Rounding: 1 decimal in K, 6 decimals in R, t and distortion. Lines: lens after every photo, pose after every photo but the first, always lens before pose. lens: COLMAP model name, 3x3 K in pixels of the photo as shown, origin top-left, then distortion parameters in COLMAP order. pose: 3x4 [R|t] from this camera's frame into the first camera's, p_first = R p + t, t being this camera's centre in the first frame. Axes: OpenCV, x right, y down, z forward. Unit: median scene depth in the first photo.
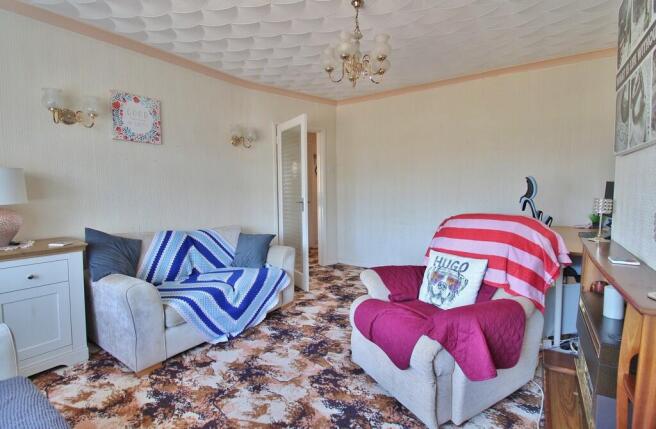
lens RADIAL K [[311.3, 0, 328.0], [0, 311.3, 214.5], [0, 0, 1]] dist [-0.000999, -0.000140]
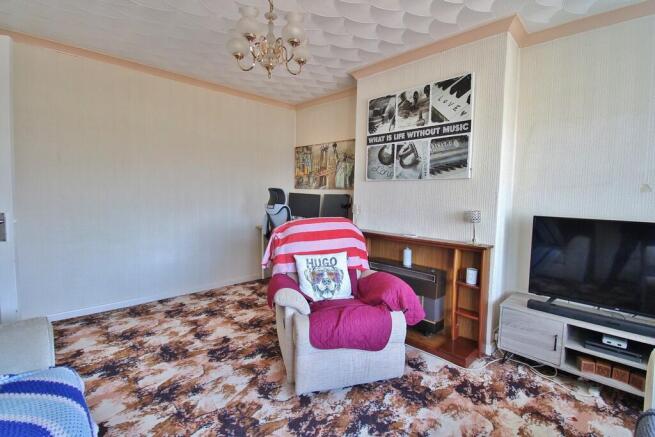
lens RADIAL K [[305.1, 0, 327.5], [0, 305.1, 218.5], [0, 0, 1]] dist [-0.011848, -0.010641]
pose [[0.202527, -0.060625, 0.977398, -0.756584], [0.064452, 0.996743, 0.048470, -0.063436], [-0.977153, 0.053178, 0.205774, 0.766057]]
